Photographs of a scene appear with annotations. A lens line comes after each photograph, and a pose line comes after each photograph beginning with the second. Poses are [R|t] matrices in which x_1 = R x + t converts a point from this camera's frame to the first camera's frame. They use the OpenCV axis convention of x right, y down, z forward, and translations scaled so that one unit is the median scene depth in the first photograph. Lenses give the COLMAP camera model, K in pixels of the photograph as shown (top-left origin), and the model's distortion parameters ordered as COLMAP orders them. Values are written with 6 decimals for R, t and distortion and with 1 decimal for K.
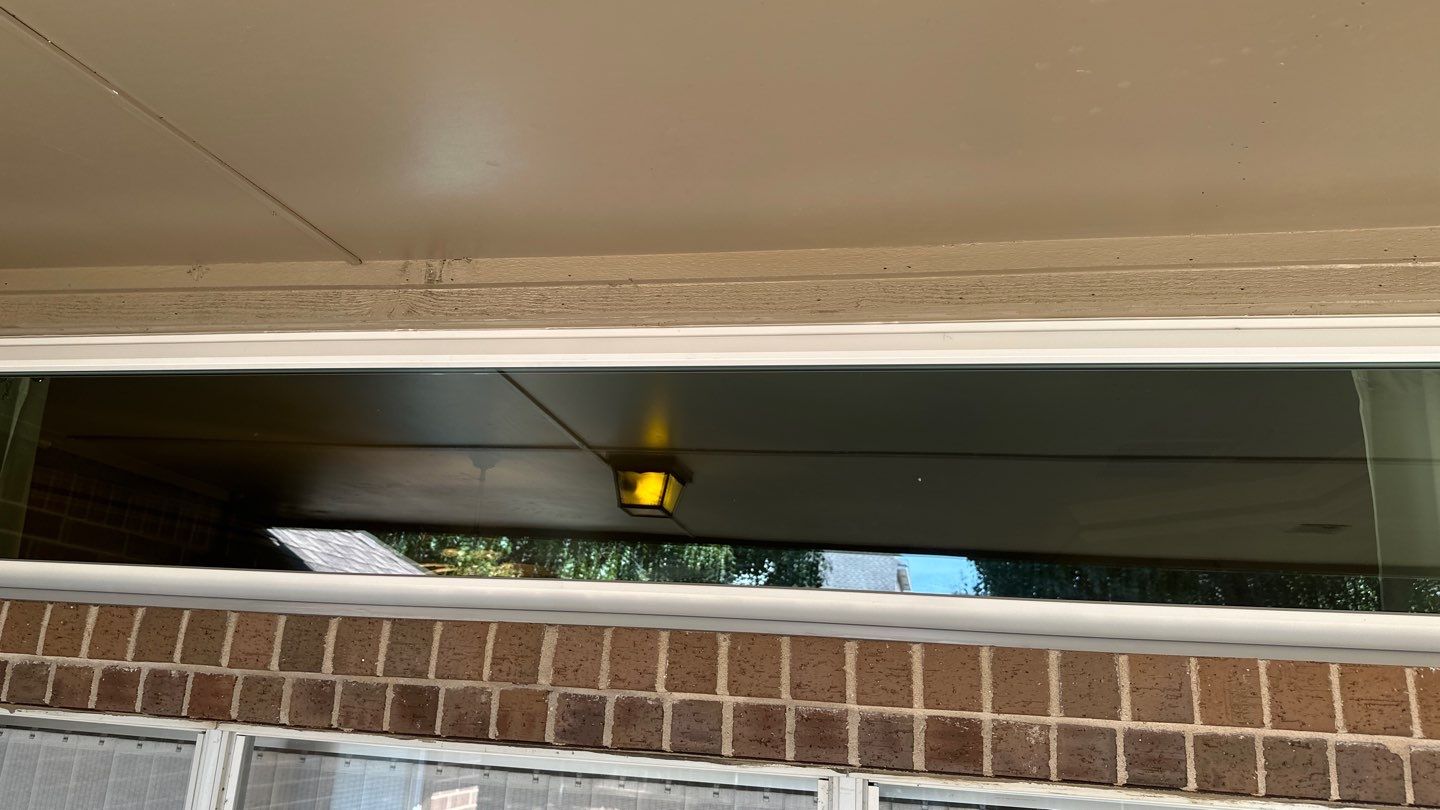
lens RADIAL K [[988.8, 0, 711.7], [0, 988.8, 402.7], [0, 0, 1]] dist [0.028267, -0.038412]
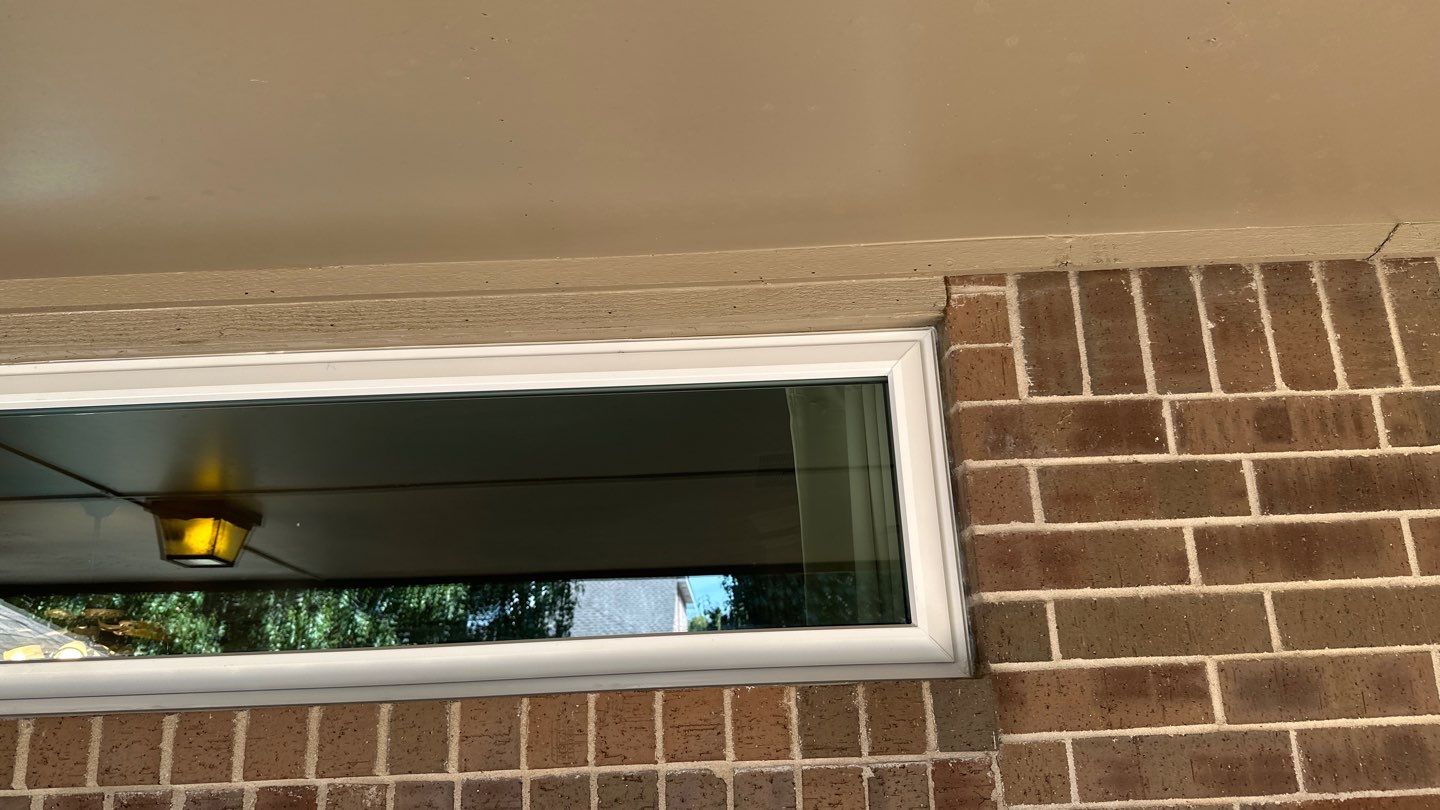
lens RADIAL K [[1015.2, 0, 719.8], [0, 1015.2, 406.1], [0, 0, 1]] dist [0.051746, -0.077564]
pose [[0.977411, -0.035884, 0.208279, 0.399168], [0.038830, 0.999195, -0.010070, -0.006587], [-0.207750, 0.017930, 0.978018, -0.006291]]
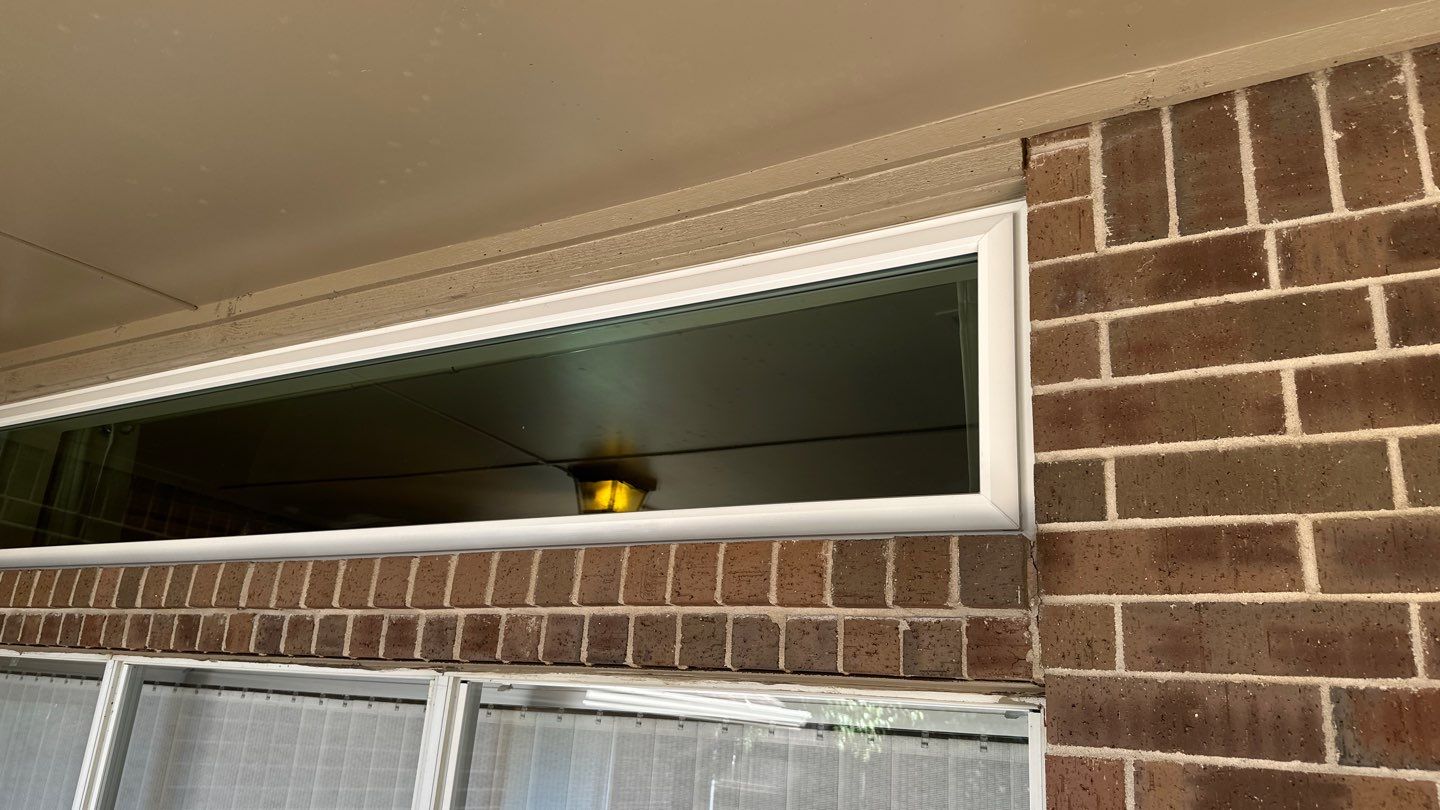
lens RADIAL K [[1015.2, 0, 730.1], [0, 1015.2, 409.2], [0, 0, 1]] dist [0.051746, -0.077564]
pose [[0.943805, -0.089375, -0.318190, 0.830918], [0.068272, 0.994699, -0.076889, 0.165906], [0.323375, 0.050844, 0.944904, -0.065393]]
